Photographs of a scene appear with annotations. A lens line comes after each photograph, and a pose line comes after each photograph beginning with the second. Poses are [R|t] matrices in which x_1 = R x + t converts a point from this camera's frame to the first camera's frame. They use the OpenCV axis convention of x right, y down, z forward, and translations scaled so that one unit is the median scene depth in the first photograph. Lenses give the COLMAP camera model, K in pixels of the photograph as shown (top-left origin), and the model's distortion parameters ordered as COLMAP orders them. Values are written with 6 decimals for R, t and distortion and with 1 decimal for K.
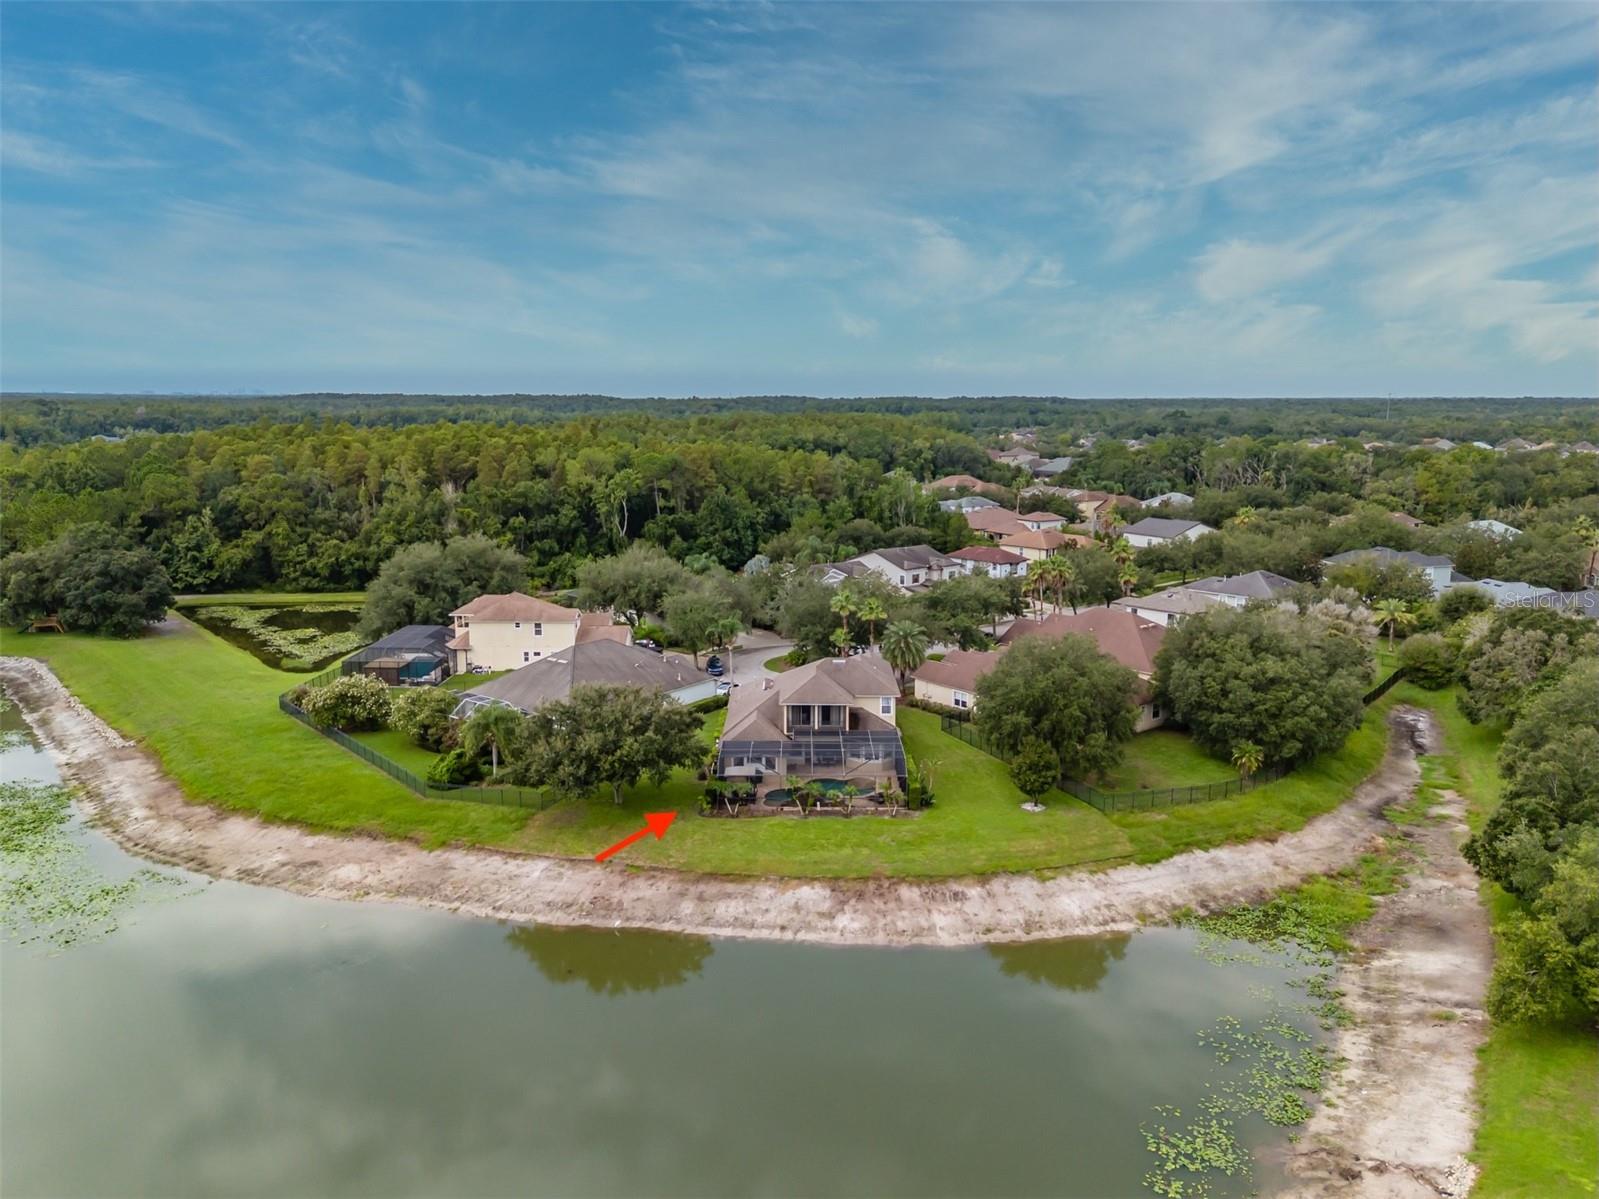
lens RADIAL K [[1175.9, 0, 796.5], [0, 1175.9, 591.4], [0, 0, 1]] dist [0.057209, -0.053366]
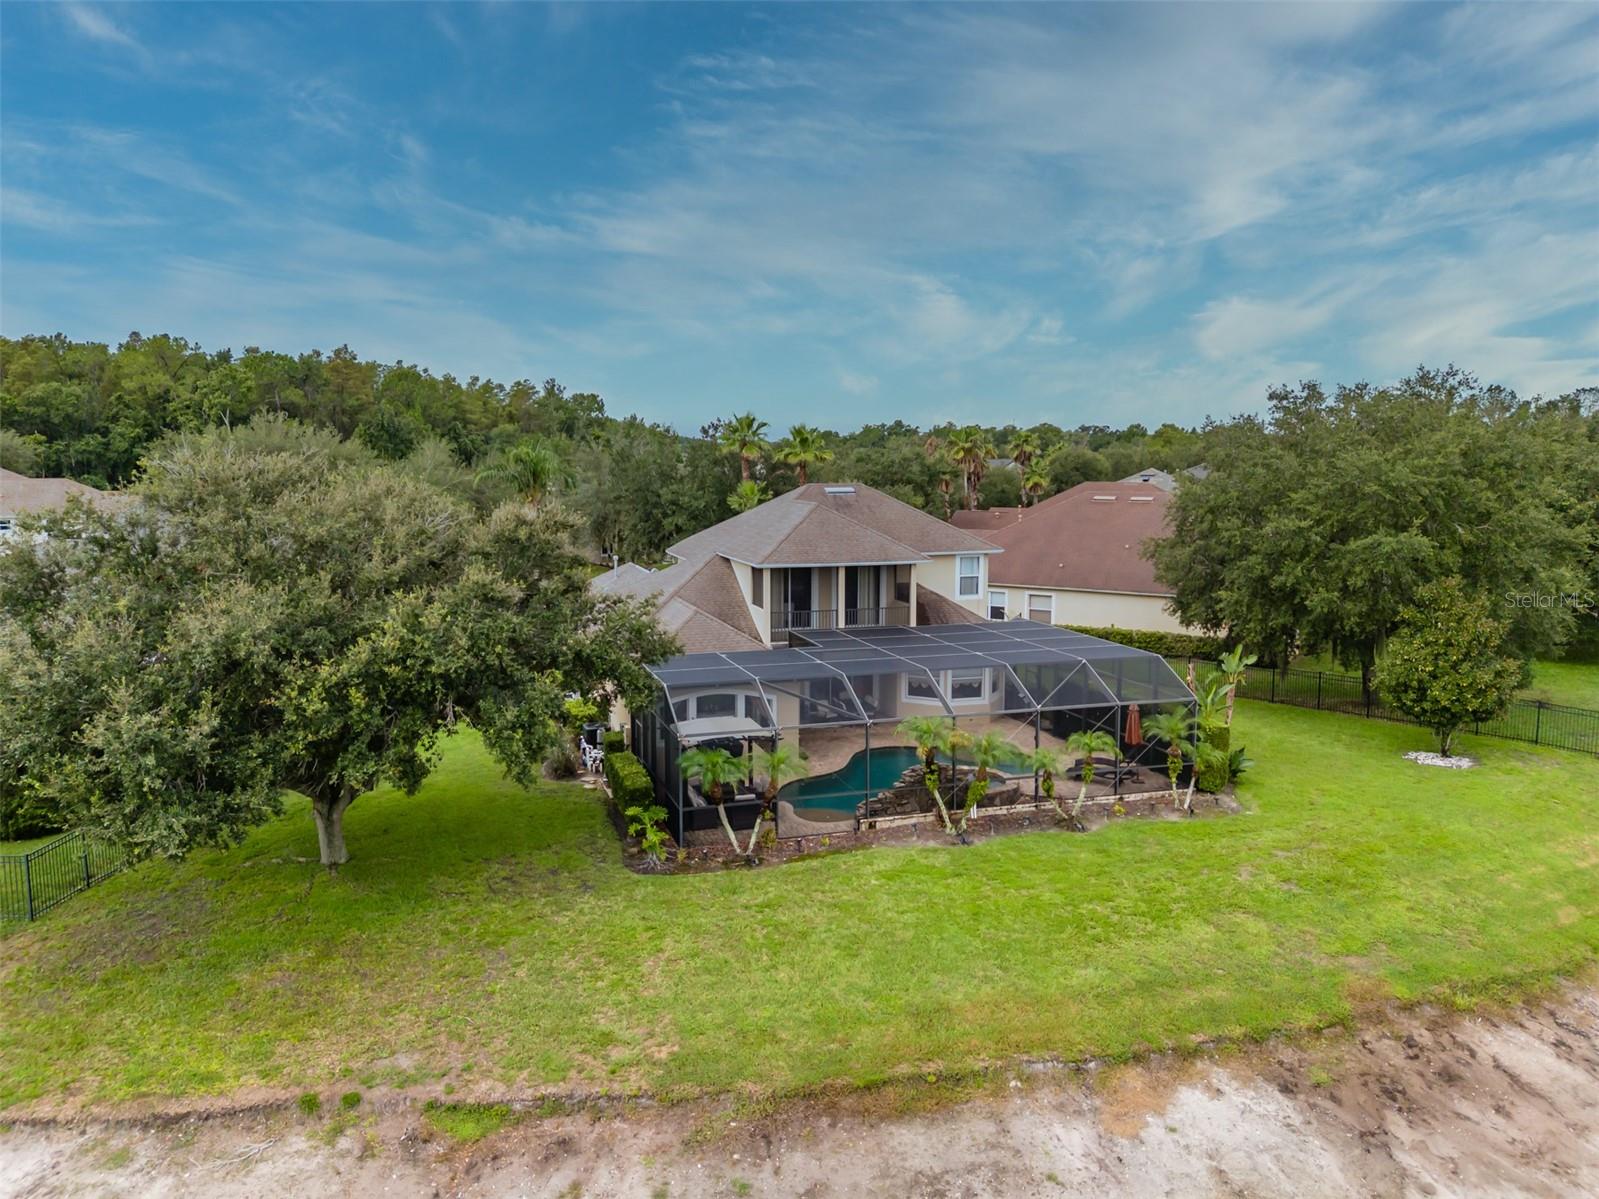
lens RADIAL K [[1175.9, 0, 797.0], [0, 1175.9, 607.3], [0, 0, 1]] dist [0.057209, -0.053366]
pose [[0.949647, -0.042104, 0.310480, -0.143671], [0.051888, 0.998381, -0.023315, 0.141495], [-0.308996, 0.038252, 0.950294, 0.748071]]
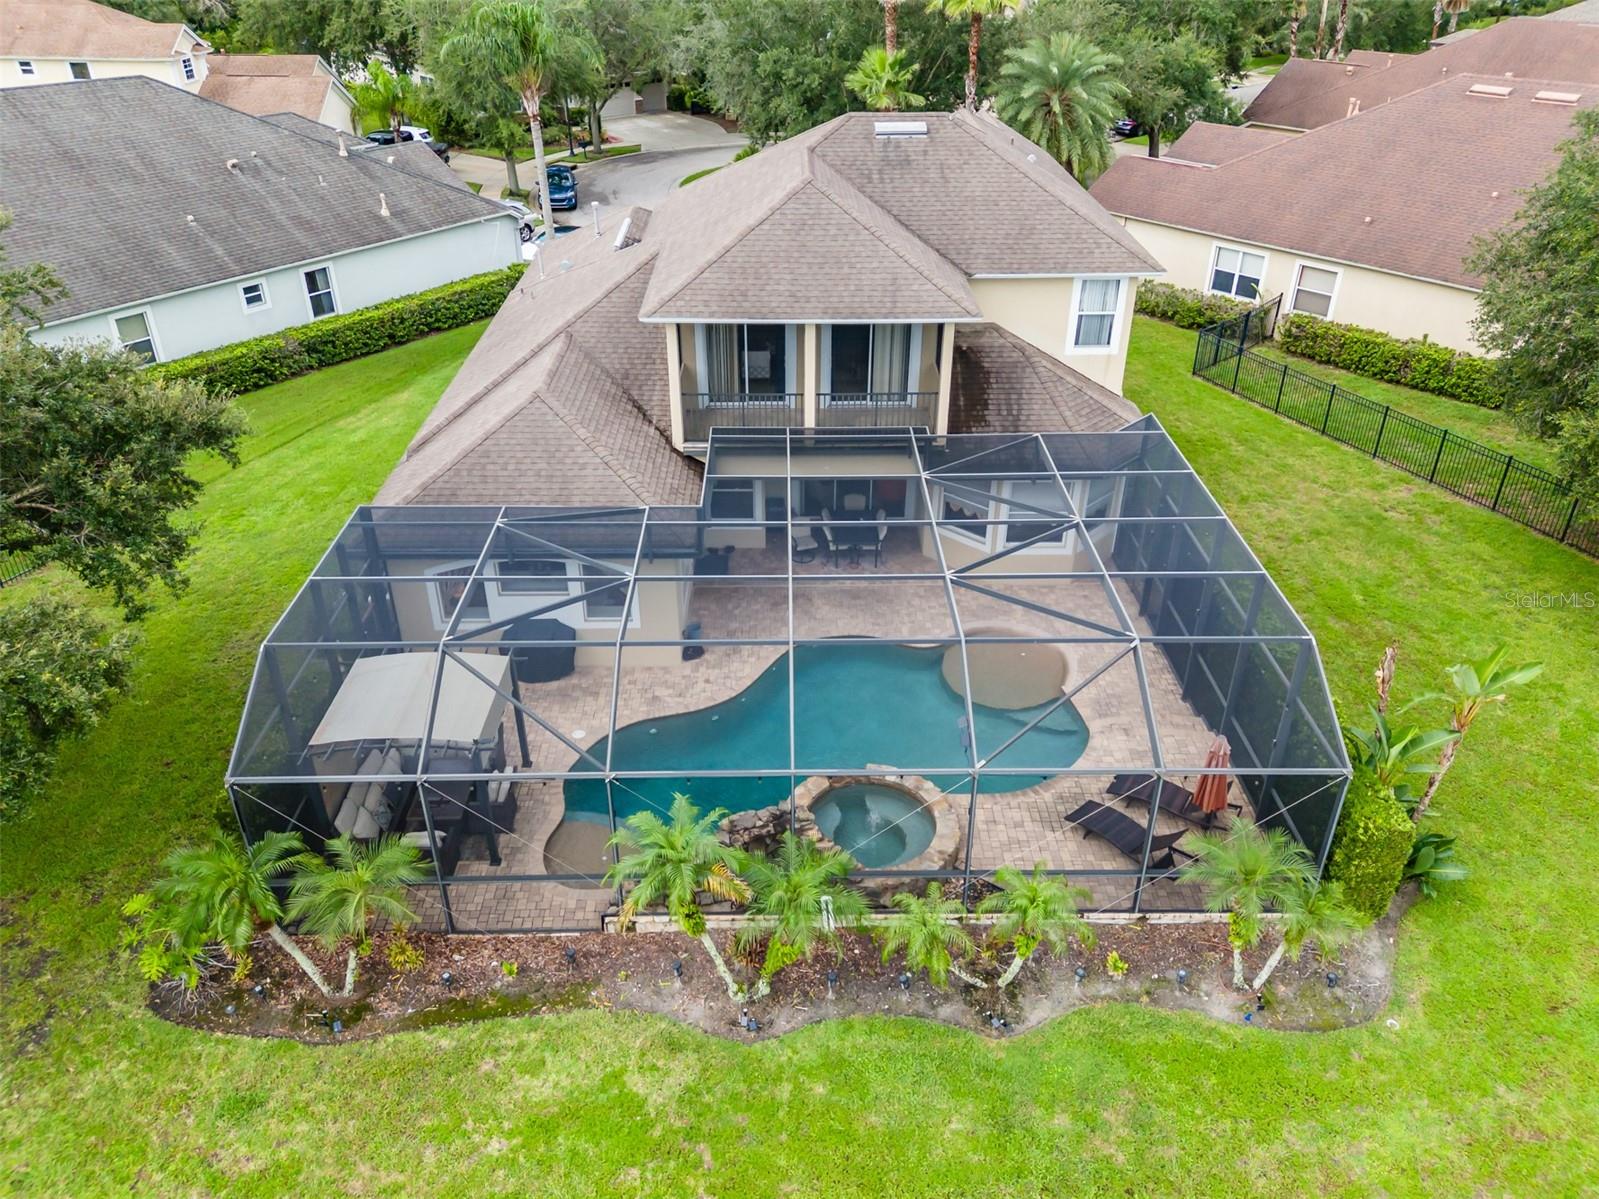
lens RADIAL K [[1175.9, 0, 796.8], [0, 1175.9, 599.8], [0, 0, 1]] dist [0.057209, -0.053366]
pose [[0.999852, -0.008033, 0.015218, 0.012453], [0.001885, 0.930177, 0.367106, 0.075731], [-0.017105, -0.367023, 0.930055, 0.918082]]
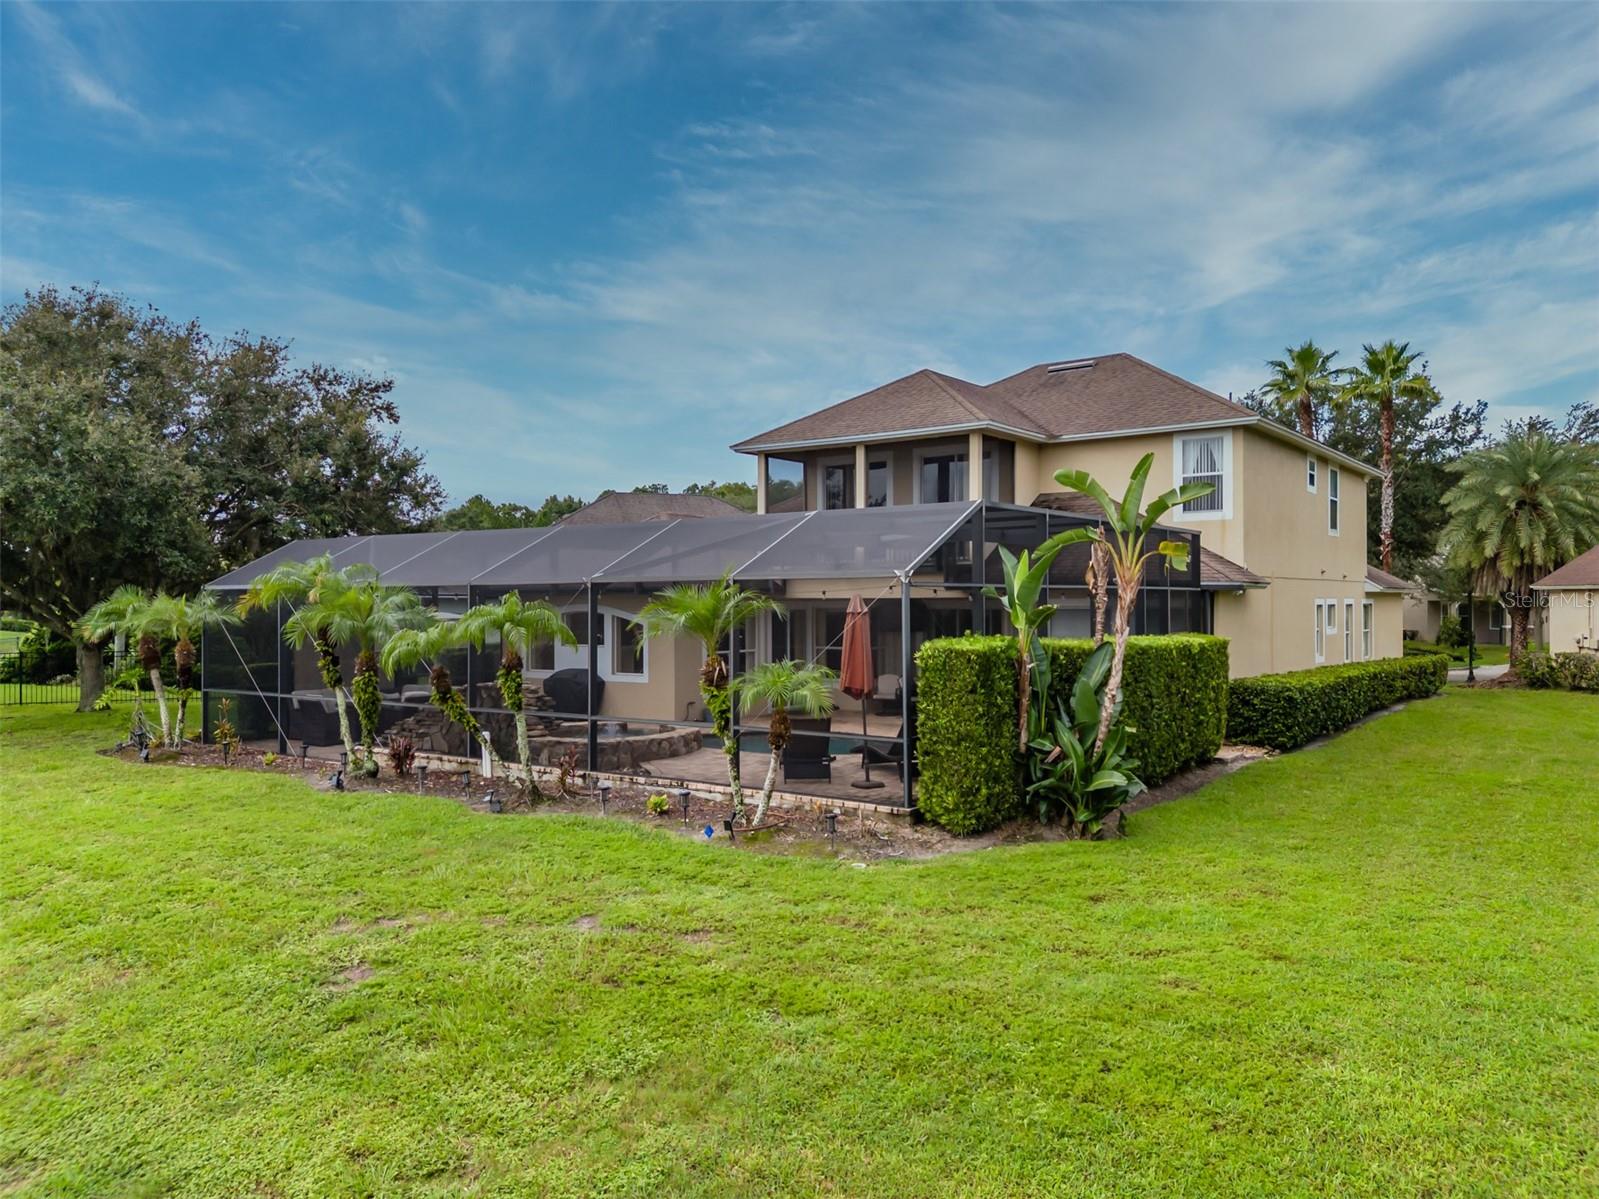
lens RADIAL K [[1175.9, 0, 798.0], [0, 1175.9, 600.0], [0, 0, 1]] dist [0.057209, -0.053366]
pose [[0.815547, -0.009680, -0.578610, 0.180003], [-0.083135, 0.987529, -0.133699, 0.194350], [0.572688, 0.157140, 0.804571, 0.947434]]
